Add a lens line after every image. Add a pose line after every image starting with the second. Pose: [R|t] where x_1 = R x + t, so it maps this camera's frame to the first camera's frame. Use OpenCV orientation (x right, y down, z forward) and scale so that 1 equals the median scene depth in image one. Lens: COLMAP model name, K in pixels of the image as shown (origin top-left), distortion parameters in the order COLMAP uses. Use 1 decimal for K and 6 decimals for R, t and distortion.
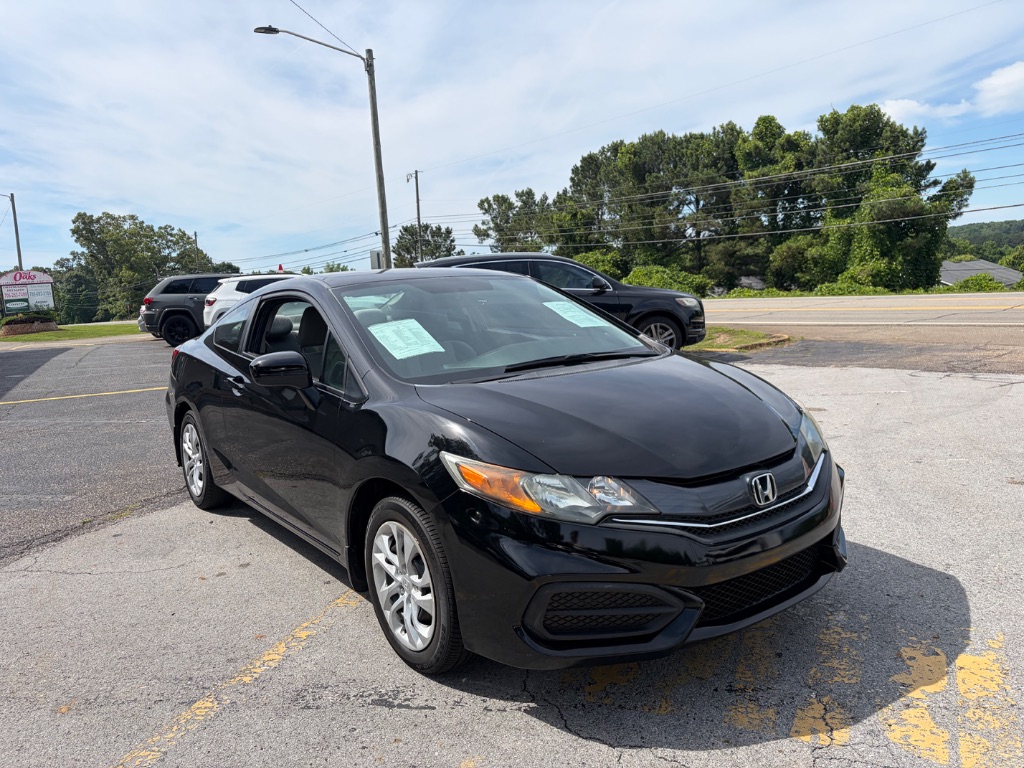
lens RADIAL K [[791.5, 0, 517.7], [0, 791.5, 381.7], [0, 0, 1]] dist [0.013343, -0.004046]
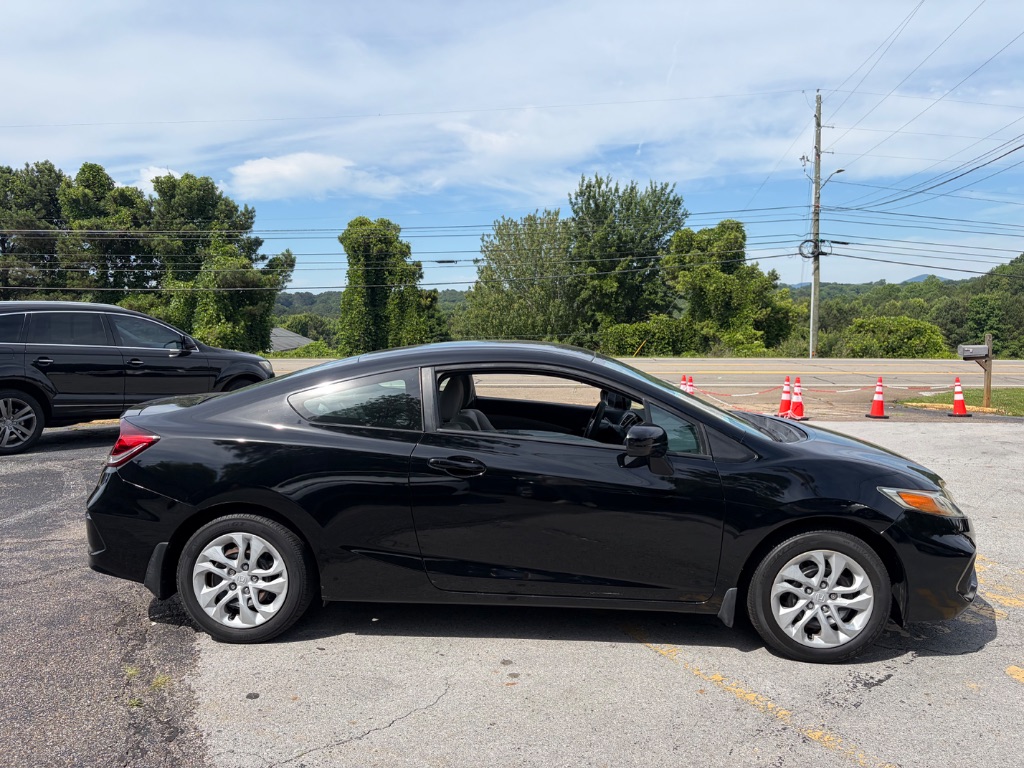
lens RADIAL K [[791.5, 0, 517.7], [0, 791.5, 381.7], [0, 0, 1]] dist [0.013343, -0.004046]
pose [[0.626770, -0.002091, 0.779201, -0.114429], [0.060173, 0.997140, -0.045726, -0.005182], [-0.776877, 0.075546, 0.625103, 0.043456]]
